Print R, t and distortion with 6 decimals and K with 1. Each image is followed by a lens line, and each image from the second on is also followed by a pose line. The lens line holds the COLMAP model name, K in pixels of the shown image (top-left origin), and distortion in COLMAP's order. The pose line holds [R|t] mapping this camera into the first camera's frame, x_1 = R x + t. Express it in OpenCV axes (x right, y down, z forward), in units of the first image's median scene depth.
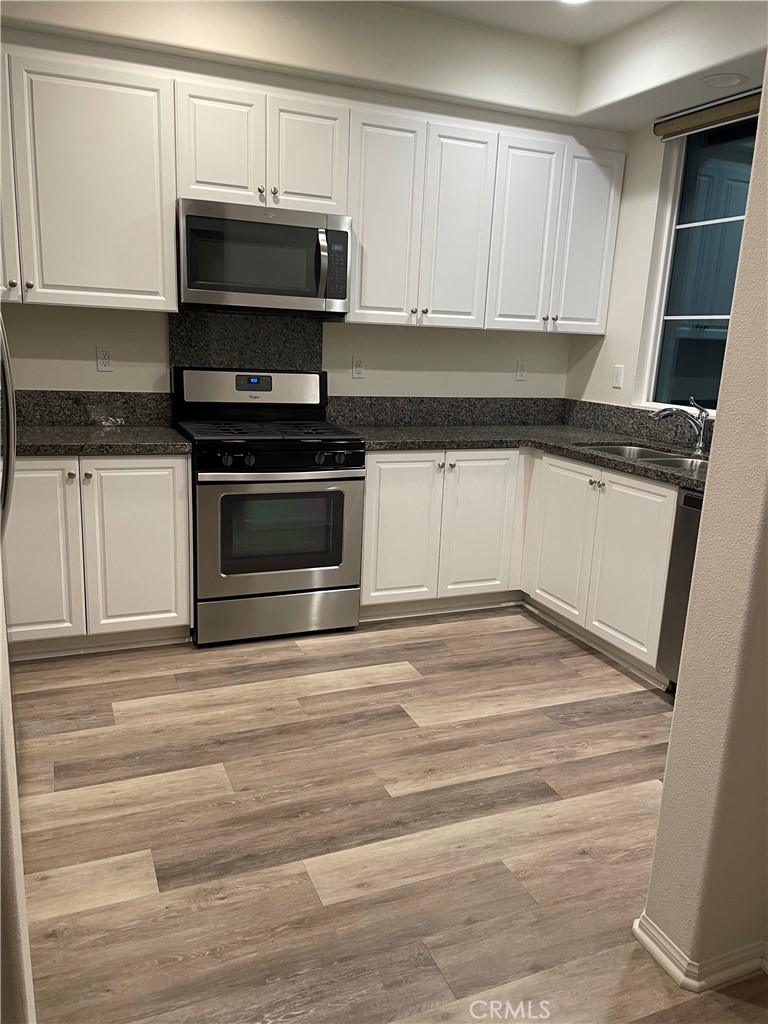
lens RADIAL K [[773.7, 0, 385.3], [0, 773.7, 512.6], [0, 0, 1]] dist [0.041811, -0.015735]
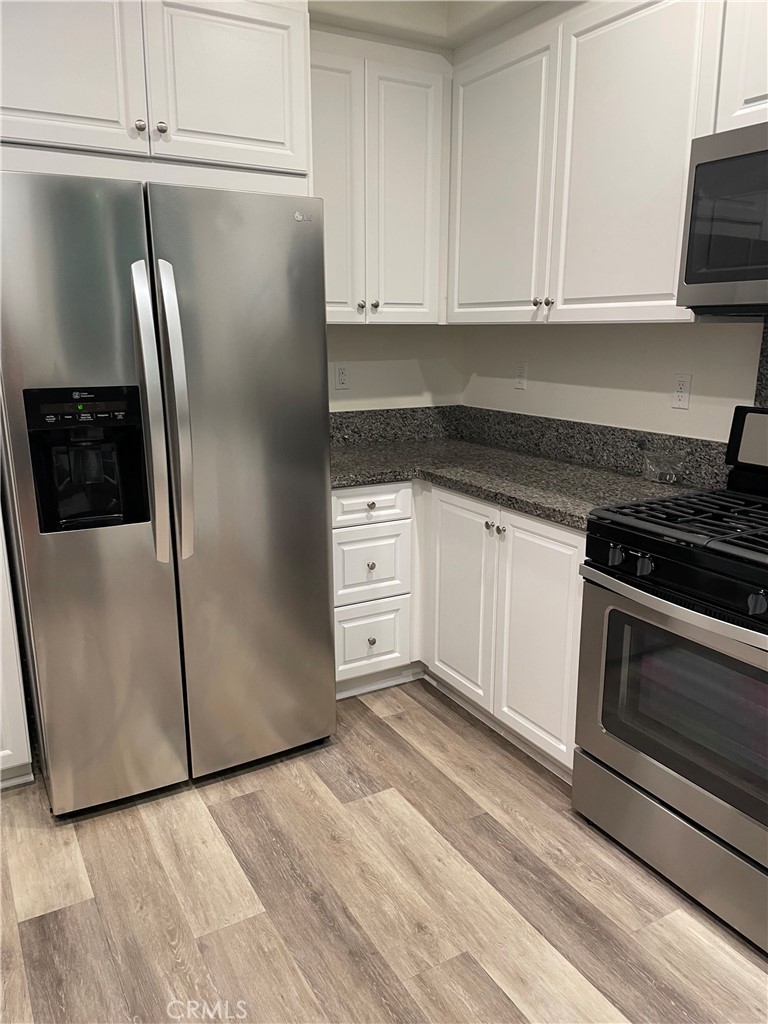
lens RADIAL K [[773.7, 0, 383.1], [0, 773.7, 515.1], [0, 0, 1]] dist [0.041811, -0.015735]
pose [[0.119316, 0.190744, -0.974362, 0.392042], [-0.214991, 0.963052, 0.162203, -0.167205], [0.969300, 0.190125, 0.155916, 0.741895]]
